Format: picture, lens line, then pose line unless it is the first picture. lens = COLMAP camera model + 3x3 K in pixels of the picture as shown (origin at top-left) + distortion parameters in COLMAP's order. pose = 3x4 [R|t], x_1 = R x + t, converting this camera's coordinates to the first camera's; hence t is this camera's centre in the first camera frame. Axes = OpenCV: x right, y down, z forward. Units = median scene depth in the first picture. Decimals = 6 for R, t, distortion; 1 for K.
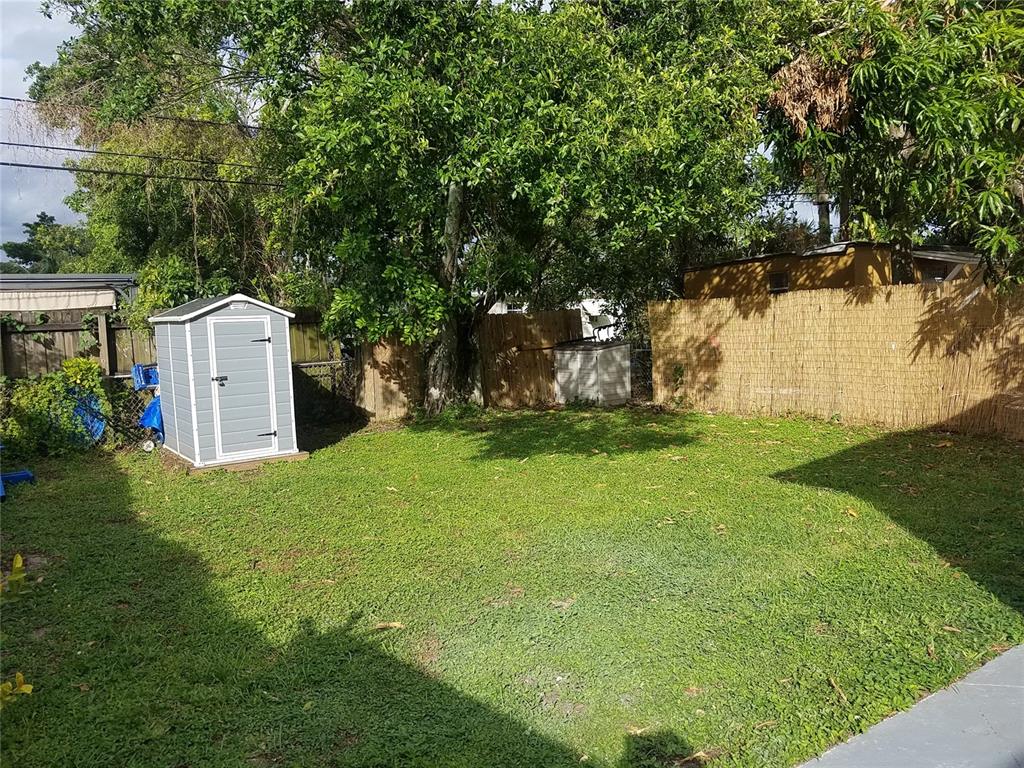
lens RADIAL K [[770.9, 0, 512.0], [0, 770.9, 384.0], [0, 0, 1]] dist [-0.002572, -0.003270]
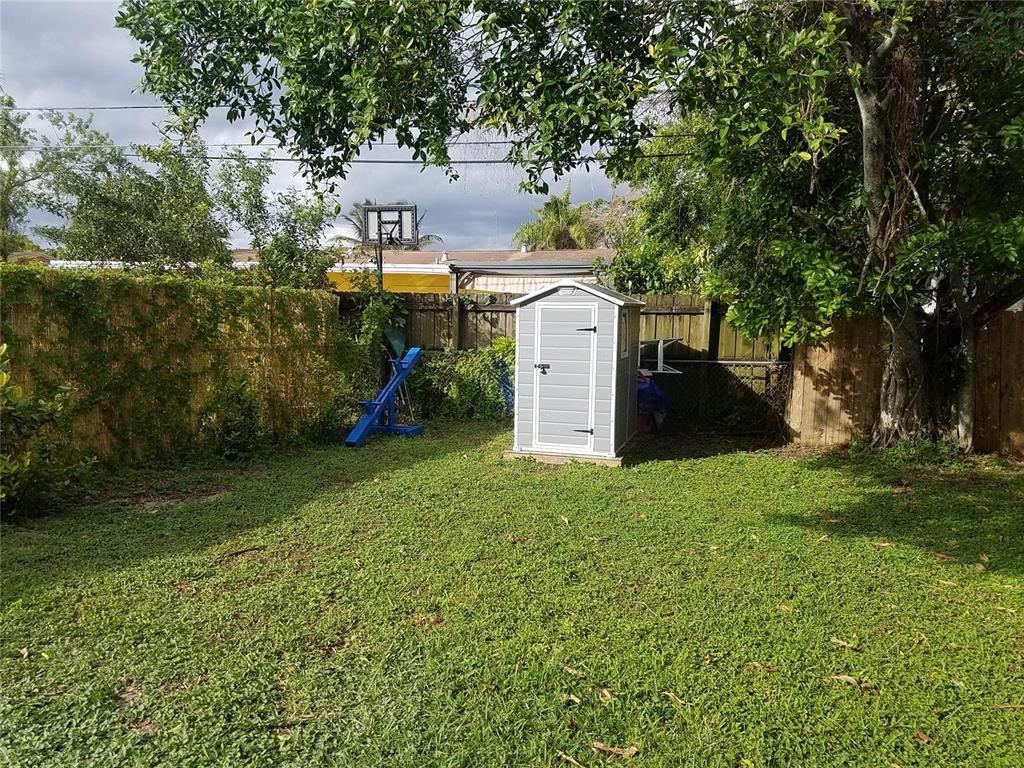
lens RADIAL K [[770.9, 0, 512.0], [0, 770.9, 384.0], [0, 0, 1]] dist [-0.002572, -0.003270]
pose [[0.527407, 0.113943, -0.841937, 0.356957], [-0.101508, 0.992319, 0.070708, -0.041376], [0.843527, 0.048172, 0.534922, 0.377112]]
